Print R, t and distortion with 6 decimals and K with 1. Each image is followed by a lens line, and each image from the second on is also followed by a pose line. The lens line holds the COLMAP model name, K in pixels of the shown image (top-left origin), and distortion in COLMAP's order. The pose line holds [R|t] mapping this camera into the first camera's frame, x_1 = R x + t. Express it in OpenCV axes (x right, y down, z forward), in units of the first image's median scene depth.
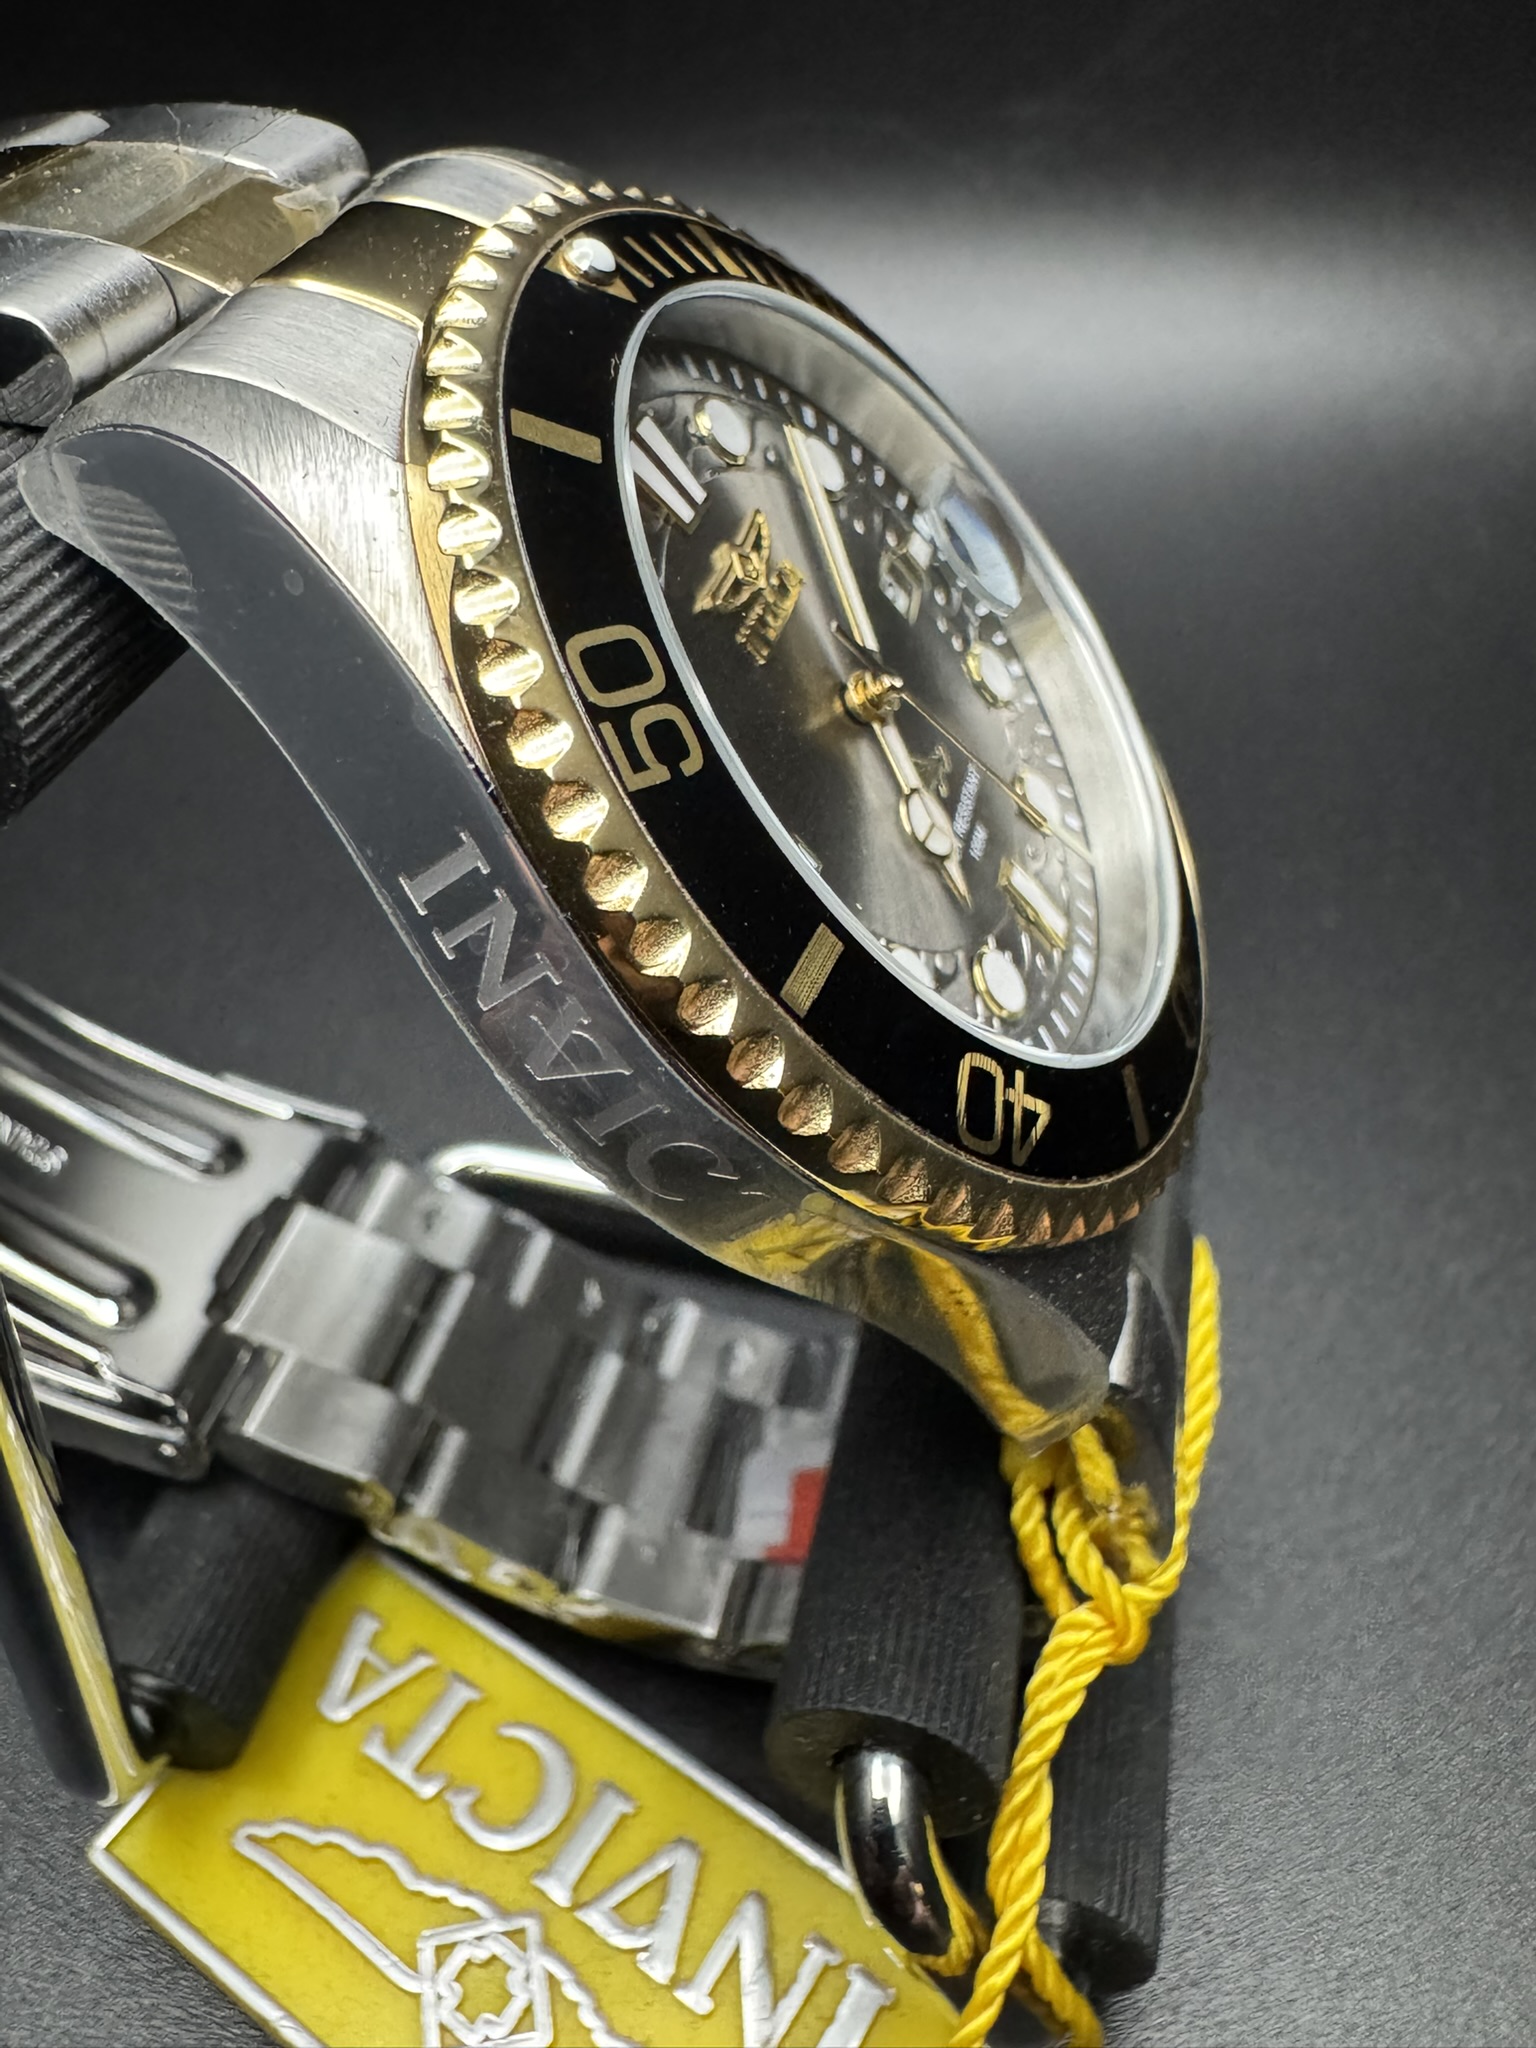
lens RADIAL K [[1700.5, 0, 767.6], [0, 1700.5, 1024.4], [0, 0, 1]] dist [0.064800, 0.000677]
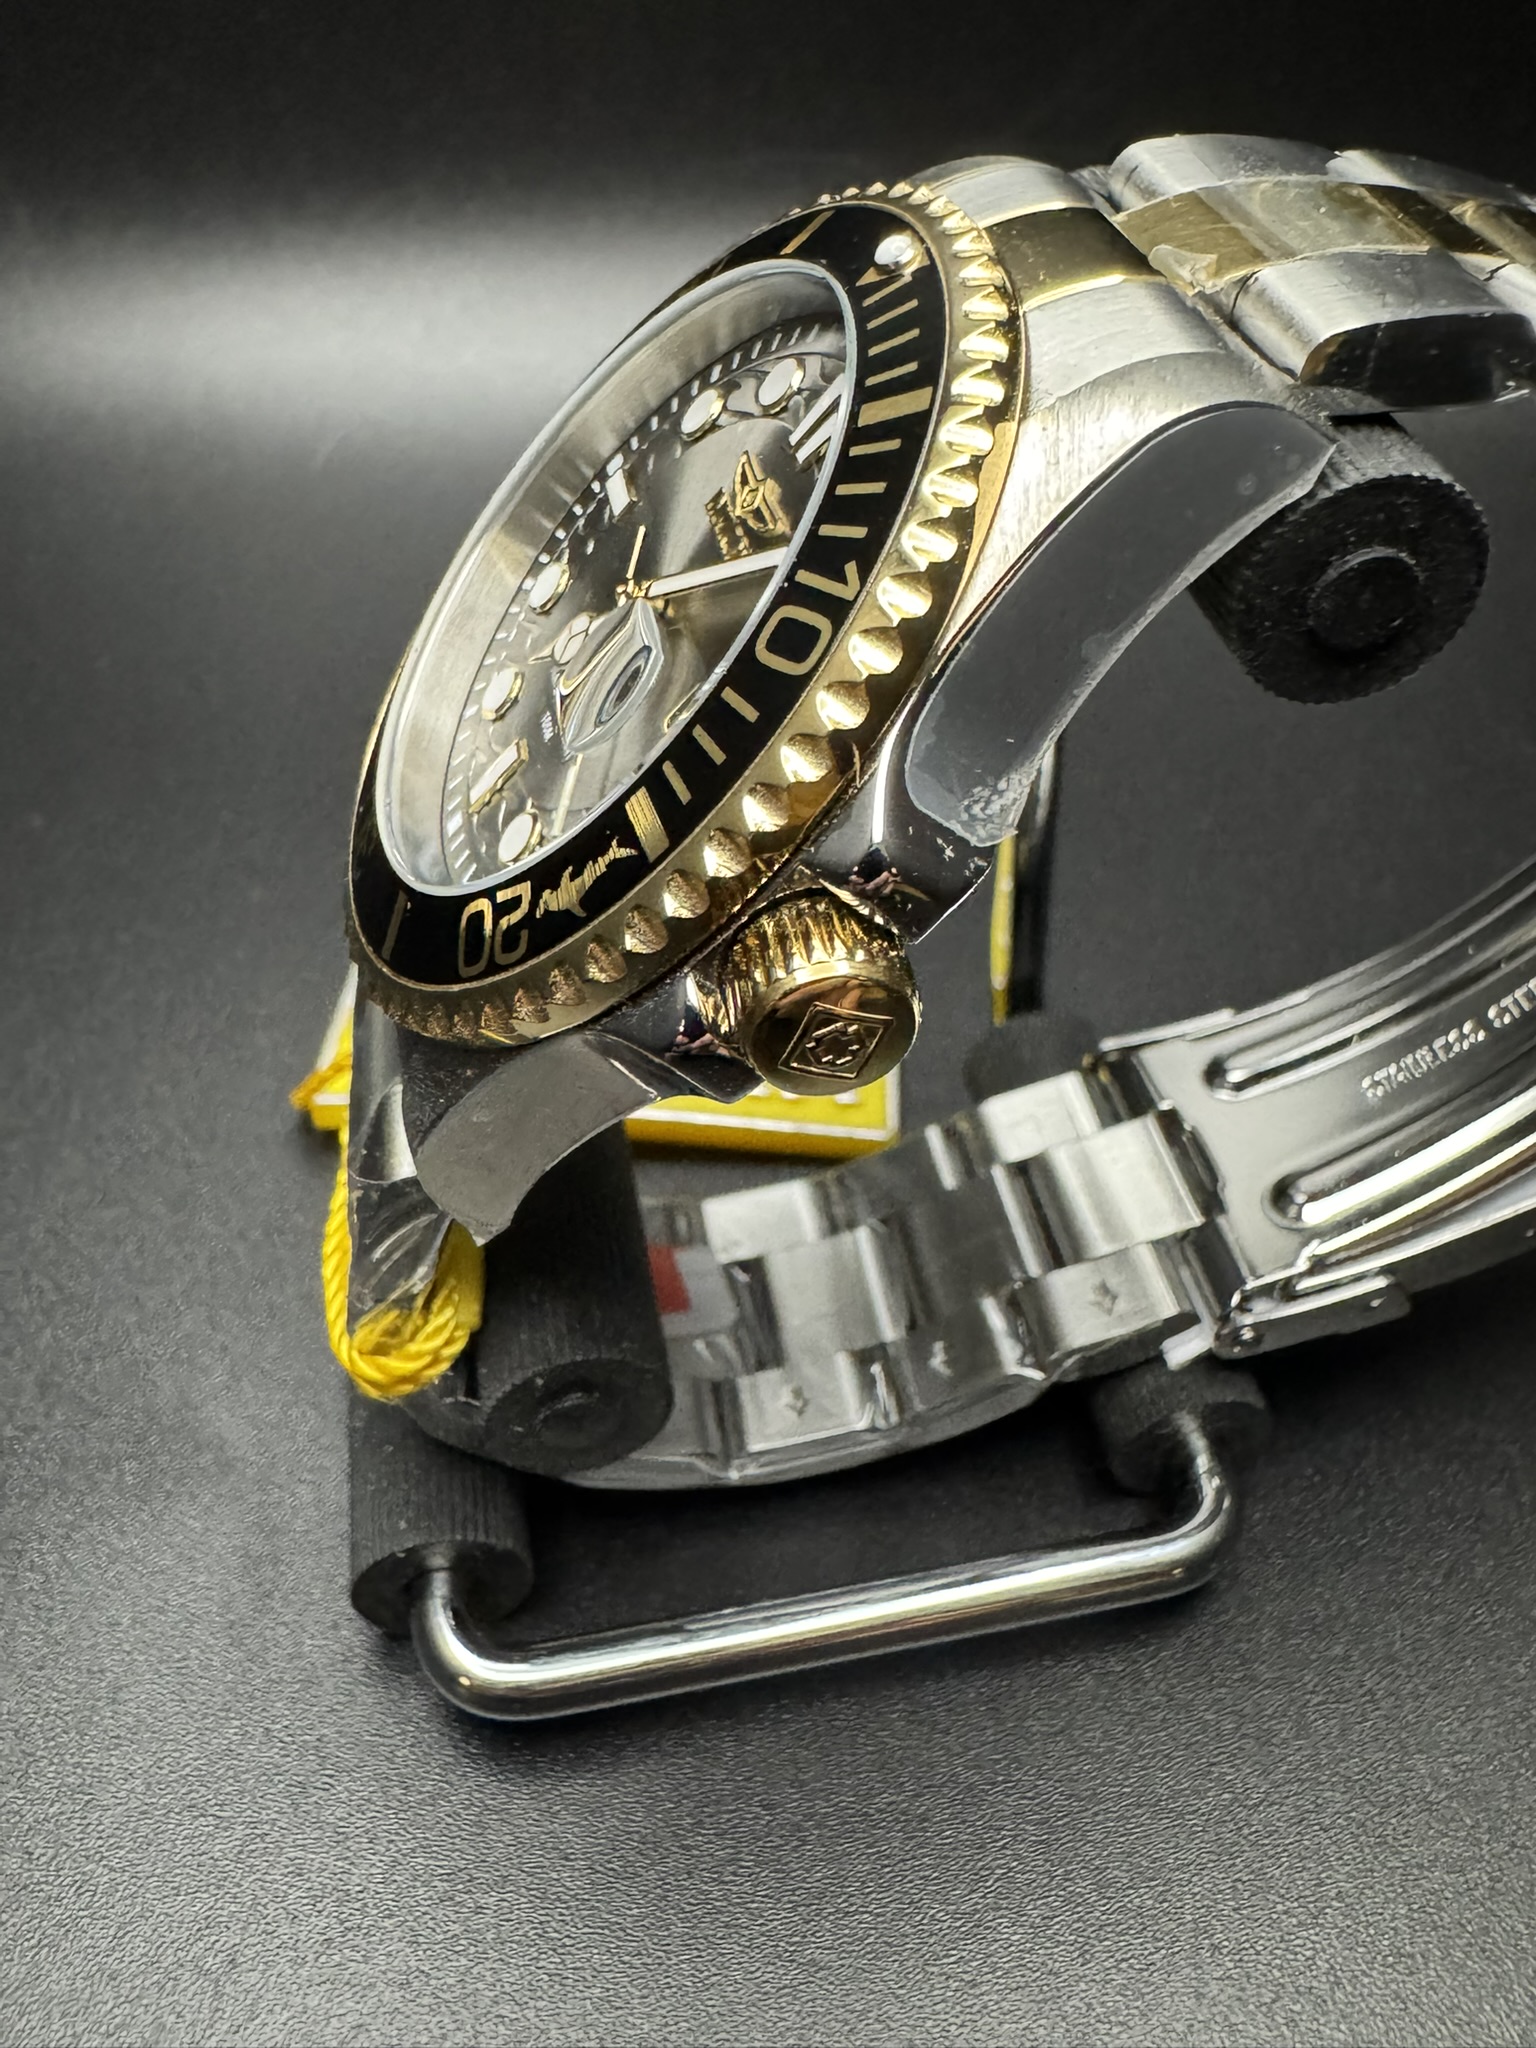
lens RADIAL K [[1700.5, 0, 768.0], [0, 1700.5, 1021.2], [0, 0, 1]] dist [0.064800, 0.000677]
pose [[-0.928319, 0.219885, -0.299791, 0.273906], [-0.265501, 0.172380, 0.948575, -0.887360], [0.260255, 0.960175, -0.101644, 0.981473]]
